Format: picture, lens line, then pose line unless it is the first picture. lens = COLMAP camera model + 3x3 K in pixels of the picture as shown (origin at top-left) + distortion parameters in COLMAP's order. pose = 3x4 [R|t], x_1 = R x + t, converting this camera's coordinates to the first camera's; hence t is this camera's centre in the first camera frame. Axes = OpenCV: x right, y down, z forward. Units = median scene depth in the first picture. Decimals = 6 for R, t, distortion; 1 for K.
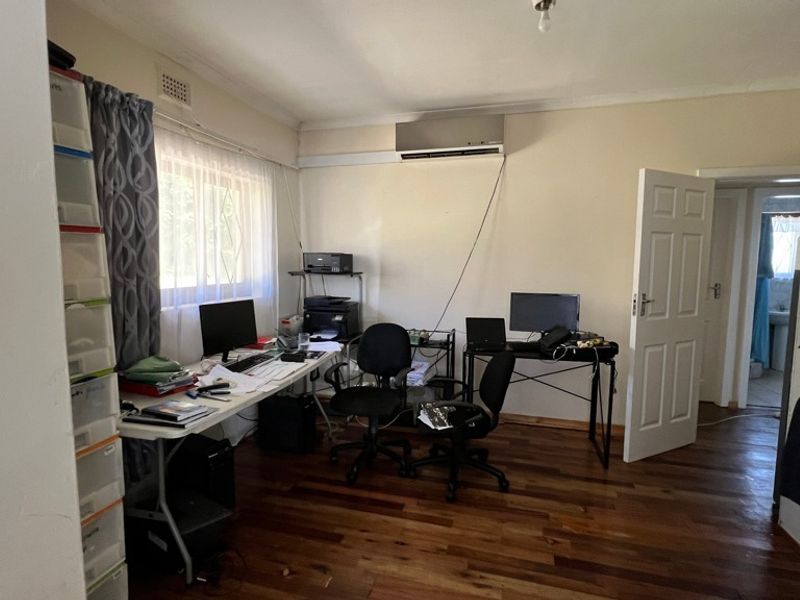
lens RADIAL K [[423.7, 0, 402.3], [0, 423.7, 298.9], [0, 0, 1]] dist [0.003924, -0.002878]
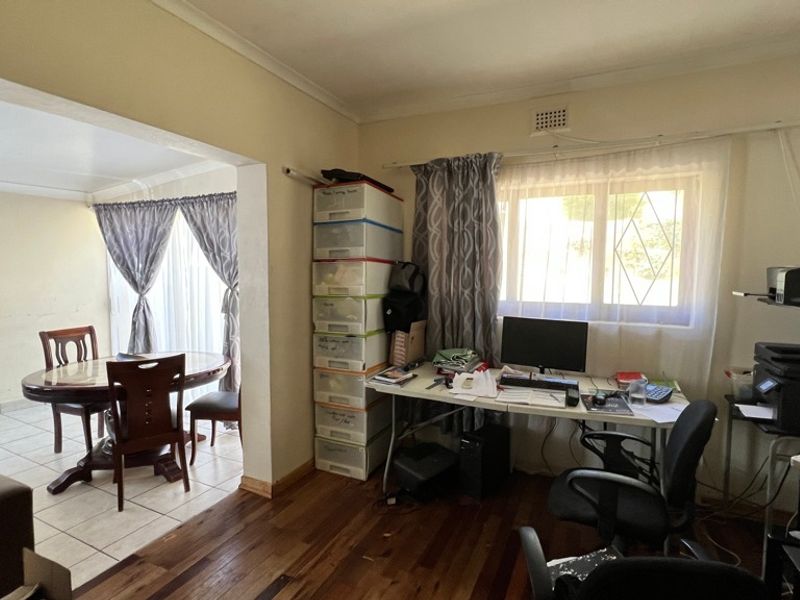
lens RADIAL K [[423.7, 0, 399.1], [0, 423.7, 299.5], [0, 0, 1]] dist [0.003924, -0.002878]
pose [[-0.159077, 0.072248, -0.984619, 0.594568], [-0.095883, 0.991474, 0.088242, -0.090242], [0.982599, 0.108446, -0.150793, 0.781599]]
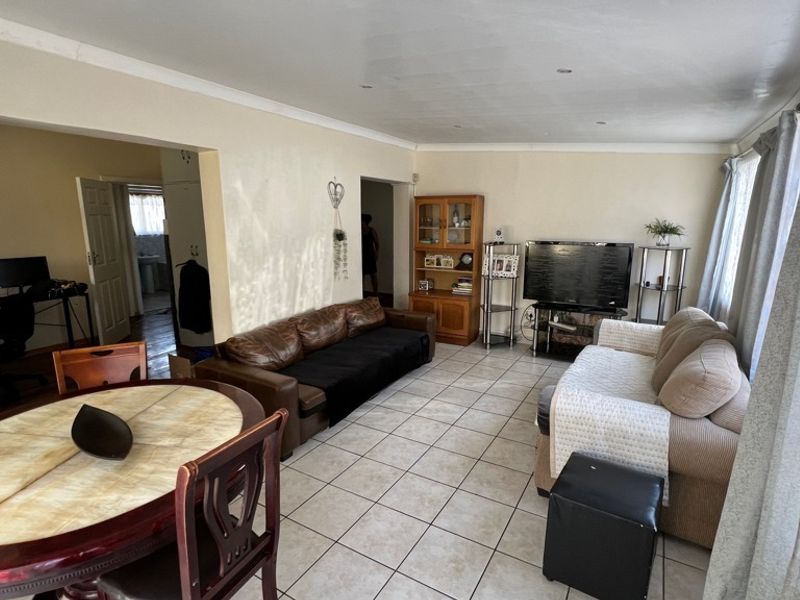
lens RADIAL K [[423.7, 0, 400.5], [0, 423.7, 300.1], [0, 0, 1]] dist [0.003924, -0.002878]
pose [[0.239525, -0.197241, 0.950644, -0.988538], [0.088982, 0.979485, 0.180805, -0.024423], [-0.966804, 0.041283, 0.252162, -0.767904]]
